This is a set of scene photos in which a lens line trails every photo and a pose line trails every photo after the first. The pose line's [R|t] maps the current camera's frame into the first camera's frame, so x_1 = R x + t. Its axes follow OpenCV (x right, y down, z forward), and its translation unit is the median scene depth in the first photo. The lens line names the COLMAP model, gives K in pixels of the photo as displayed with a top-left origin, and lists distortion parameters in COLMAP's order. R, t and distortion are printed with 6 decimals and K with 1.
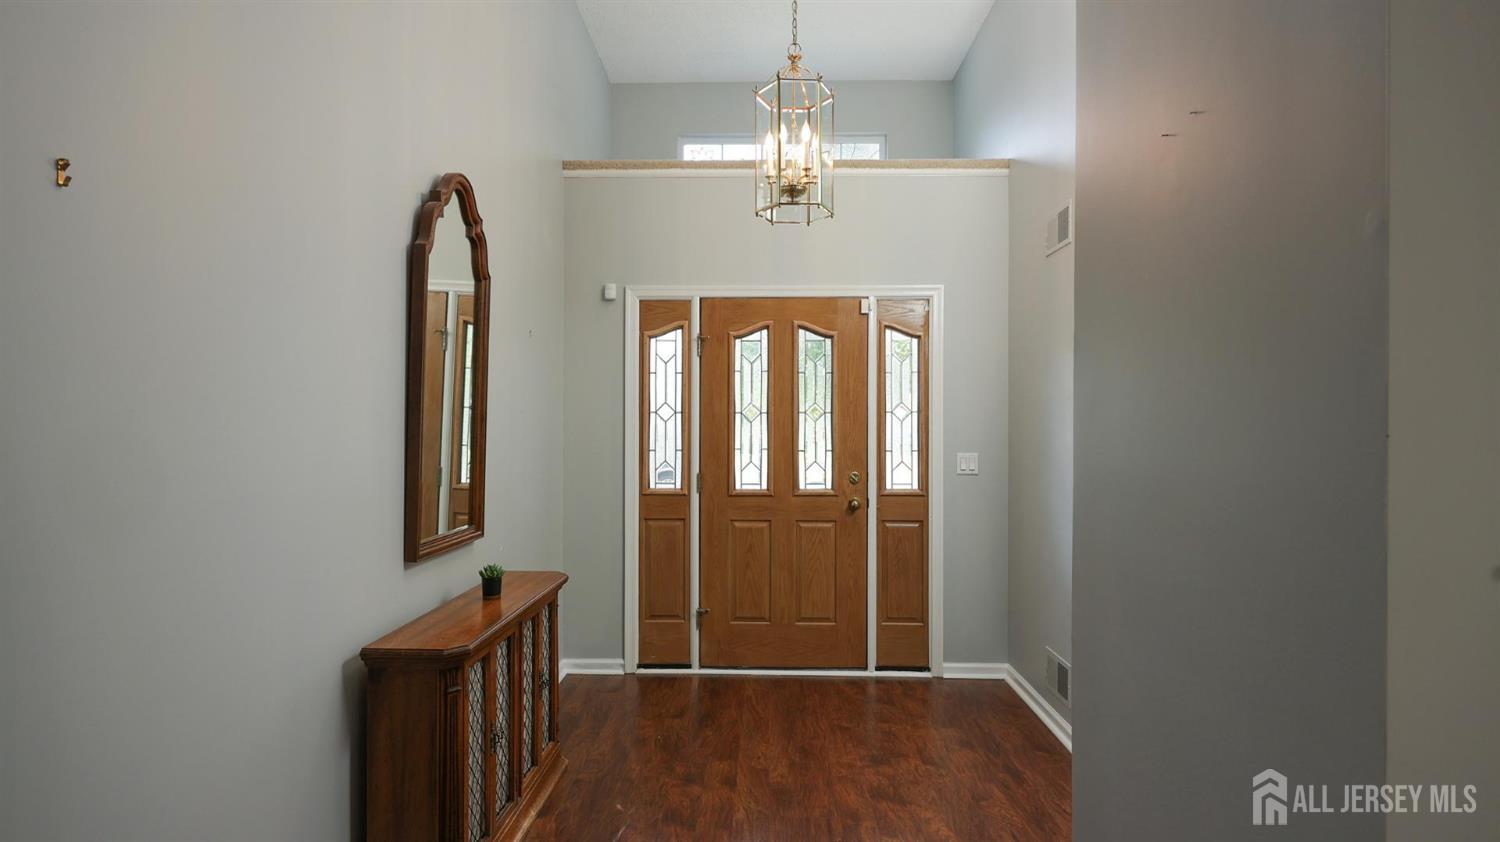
lens RADIAL K [[772.4, 0, 755.1], [0, 772.4, 421.5], [0, 0, 1]] dist [0.000357, -0.001256]
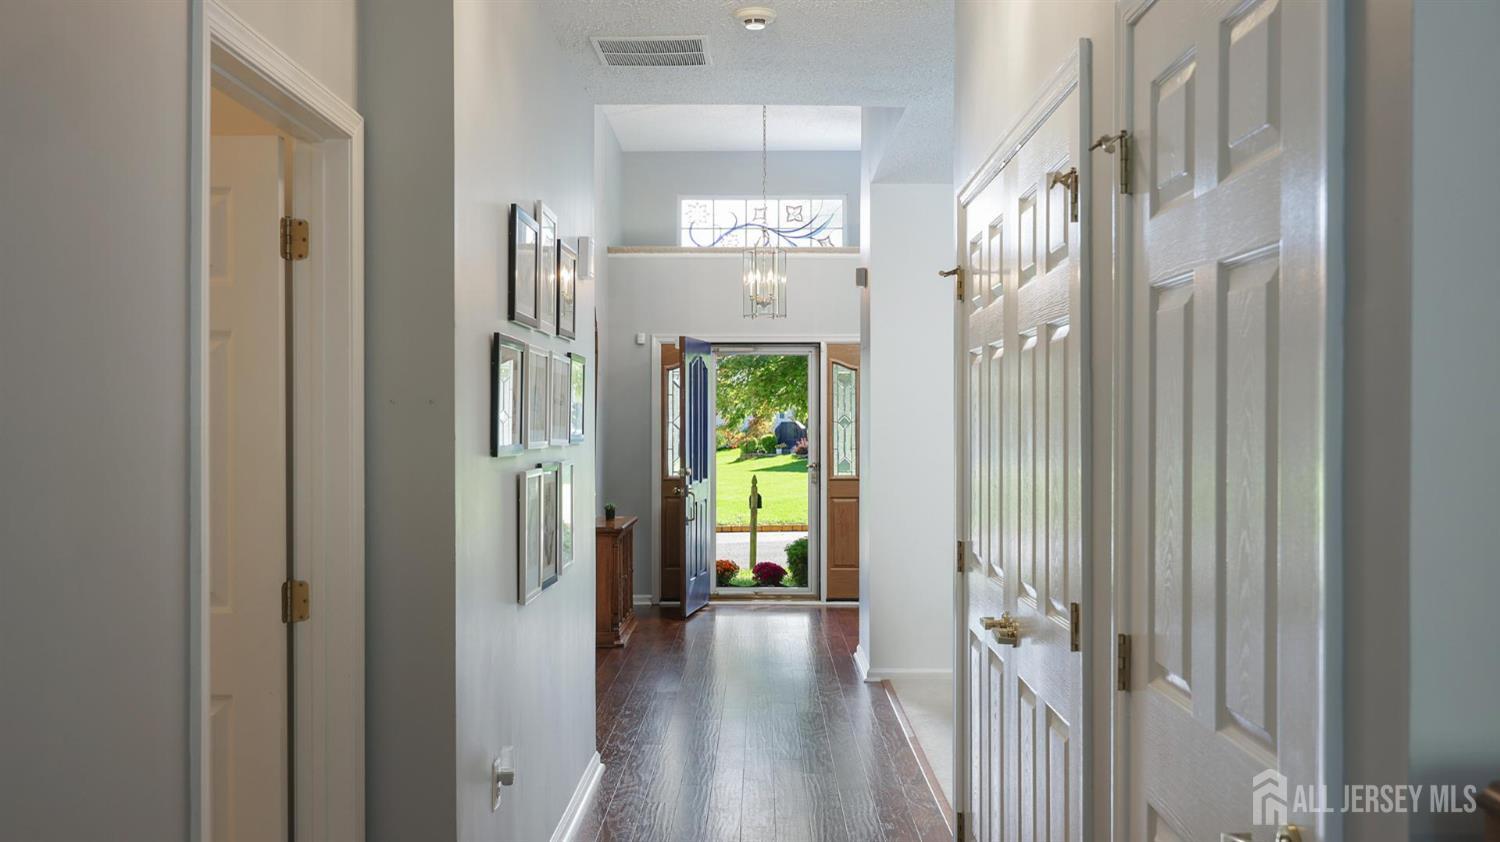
lens RADIAL K [[2394.7, 0, 750.0], [0, 2394.7, 421.1], [0, 0, 1]] dist [0.004501, 0.000000]
pose [[0.999855, -0.001388, 0.016998, -0.060992], [0.001301, 0.999986, 0.005170, -0.036957], [-0.017005, -0.005148, 0.999842, -3.441938]]
